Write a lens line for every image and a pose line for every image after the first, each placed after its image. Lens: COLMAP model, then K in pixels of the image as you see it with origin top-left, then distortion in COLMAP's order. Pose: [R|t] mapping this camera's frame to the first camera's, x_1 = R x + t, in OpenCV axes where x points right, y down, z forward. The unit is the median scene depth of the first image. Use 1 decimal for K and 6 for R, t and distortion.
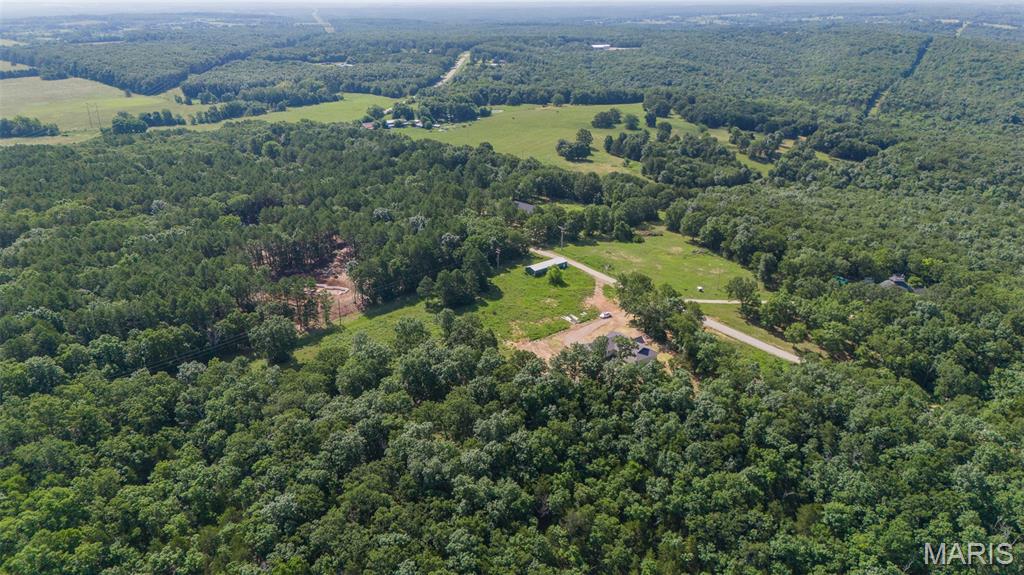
lens RADIAL K [[750.2, 0, 516.3], [0, 750.2, 284.7], [0, 0, 1]] dist [0.085344, -0.084707]
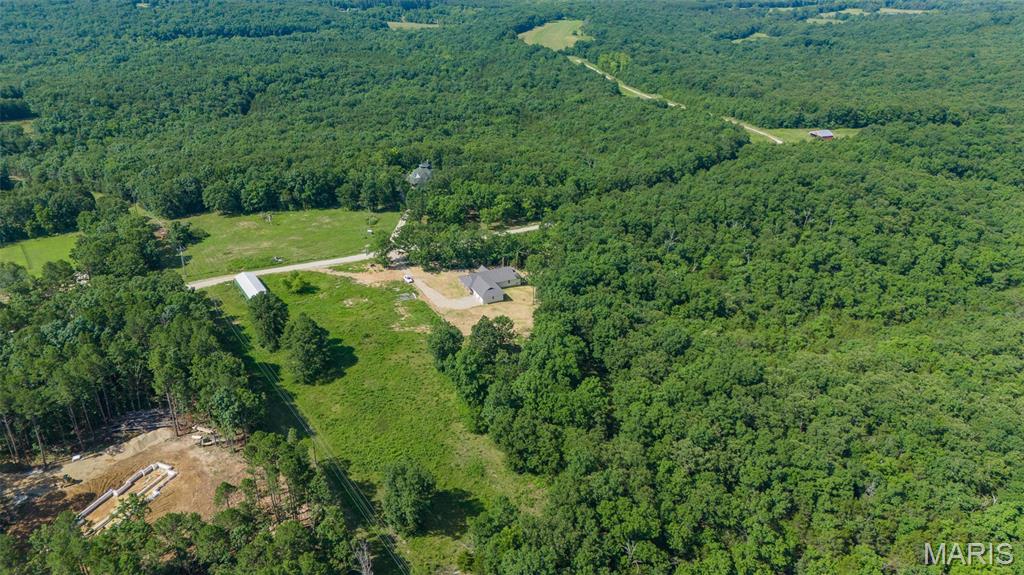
lens RADIAL K [[750.2, 0, 516.3], [0, 750.2, 284.7], [0, 0, 1]] dist [0.085344, -0.084707]
pose [[0.143132, -0.426763, 0.892965, -0.356406], [0.351599, 0.865326, 0.357197, -0.122307], [-0.925144, 0.262840, 0.273906, 0.318435]]
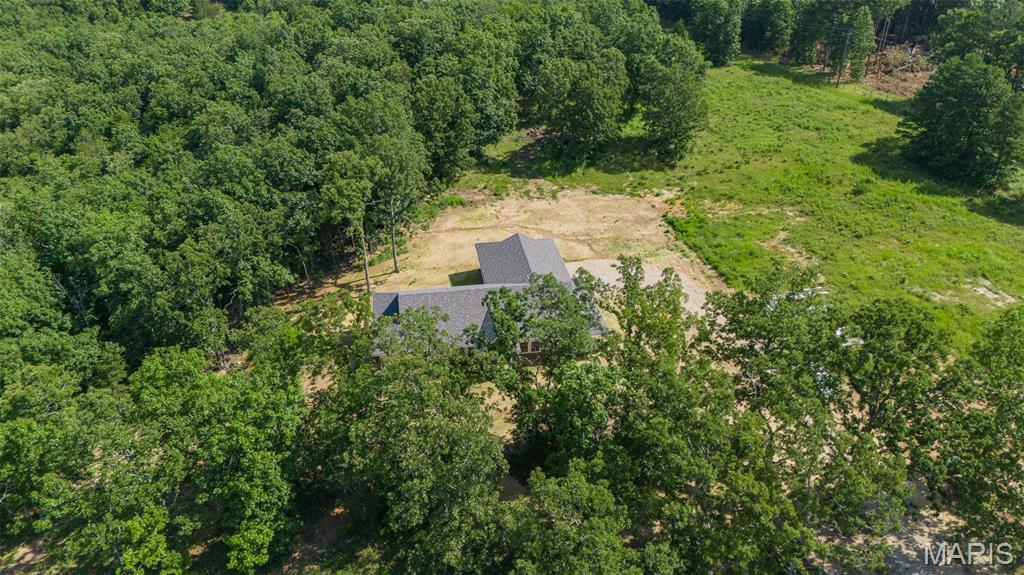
lens RADIAL K [[750.2, 0, 516.3], [0, 750.2, 284.7], [0, 0, 1]] dist [0.085344, -0.084707]
pose [[-0.412679, 0.455016, -0.789086, 0.162044], [-0.327354, 0.734330, 0.594642, -0.042645], [0.850021, 0.503706, -0.154091, 0.483324]]
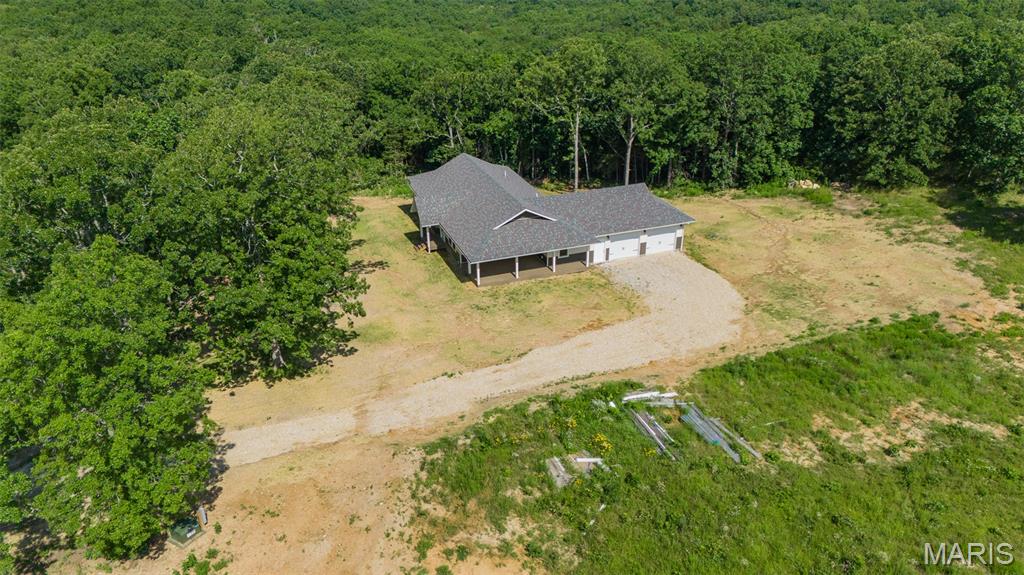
lens RADIAL K [[750.2, 0, 516.3], [0, 750.2, 284.7], [0, 0, 1]] dist [0.085344, -0.084707]
pose [[-0.975242, -0.092255, 0.200980, 0.038697], [0.084468, 0.684517, 0.724087, -0.038116], [-0.204375, 0.723136, -0.659777, 0.546747]]
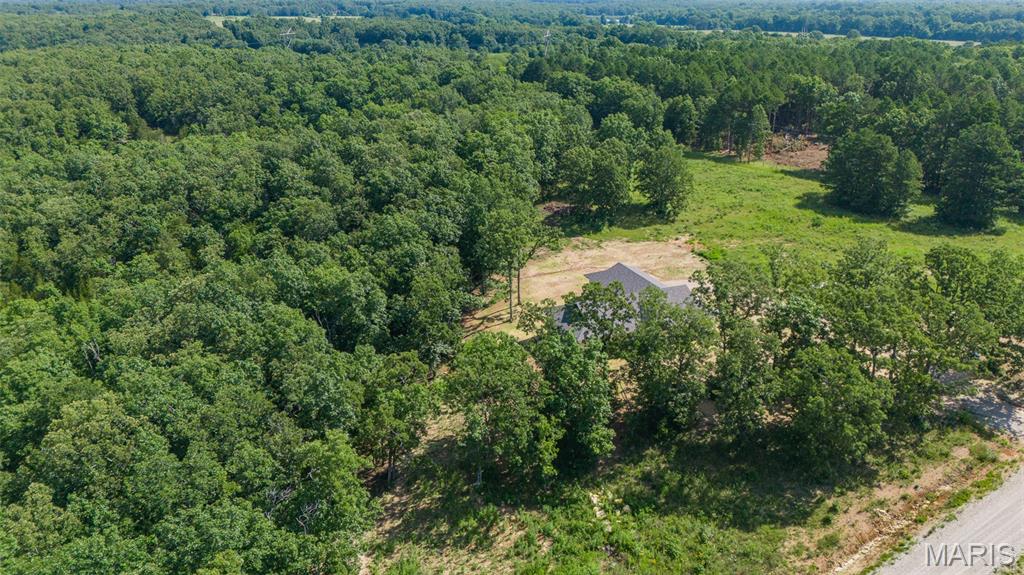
lens RADIAL K [[750.2, 0, 516.3], [0, 750.2, 284.7], [0, 0, 1]] dist [0.085344, -0.084707]
pose [[-0.194004, 0.361478, -0.911974, 0.228071], [-0.350268, 0.842834, 0.408586, -0.029685], [0.916338, 0.398702, -0.036899, 0.441609]]
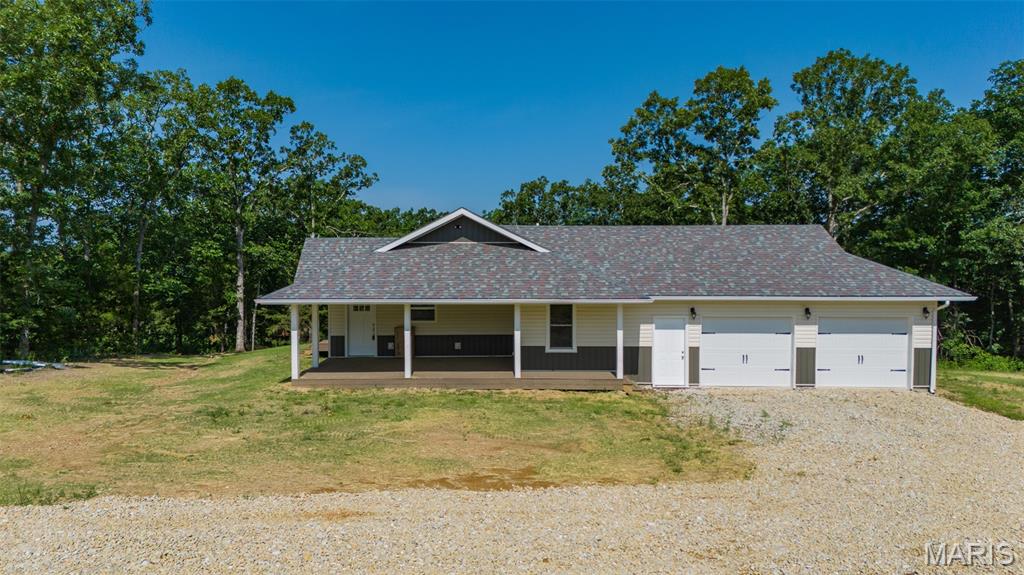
lens RADIAL K [[750.2, 0, 516.3], [0, 750.2, 284.7], [0, 0, 1]] dist [0.085344, -0.084707]
pose [[-0.835563, -0.020931, 0.548996, 0.034169], [0.199029, 0.919864, 0.337990, 0.019515], [-0.512076, 0.391679, -0.764438, 0.502623]]
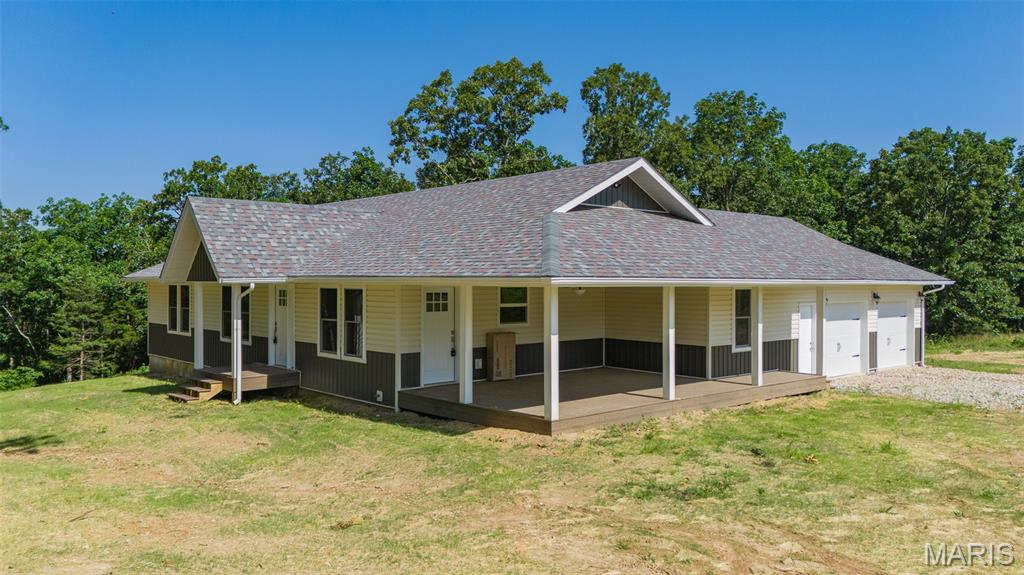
lens RADIAL K [[750.2, 0, 516.3], [0, 750.2, 284.7], [0, 0, 1]] dist [0.085344, -0.084707]
pose [[-0.988367, -0.002107, -0.152071, 0.068158], [-0.057529, 0.930788, 0.361005, 0.023127], [0.140785, 0.365554, -0.920081, 0.499425]]
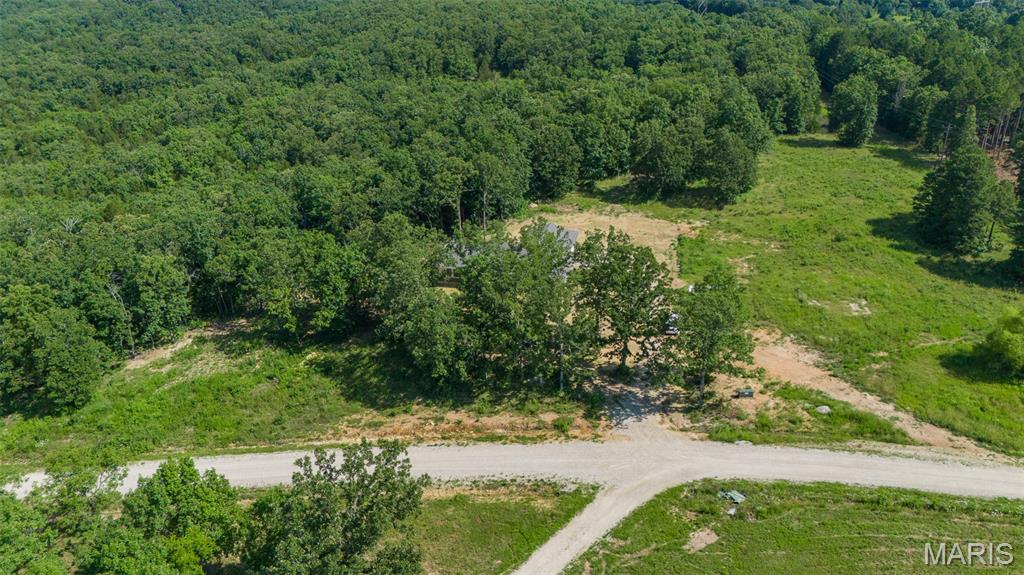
lens RADIAL K [[745.2, 0, 515.2], [0, 745.2, 287.9], [0, 0, 1]] dist [0.089619, -0.083896]
pose [[-0.739031, 0.285711, -0.610083, 0.191515], [-0.241849, 0.732718, 0.636108, -0.087470], [0.628762, 0.617652, -0.472403, 0.565341]]
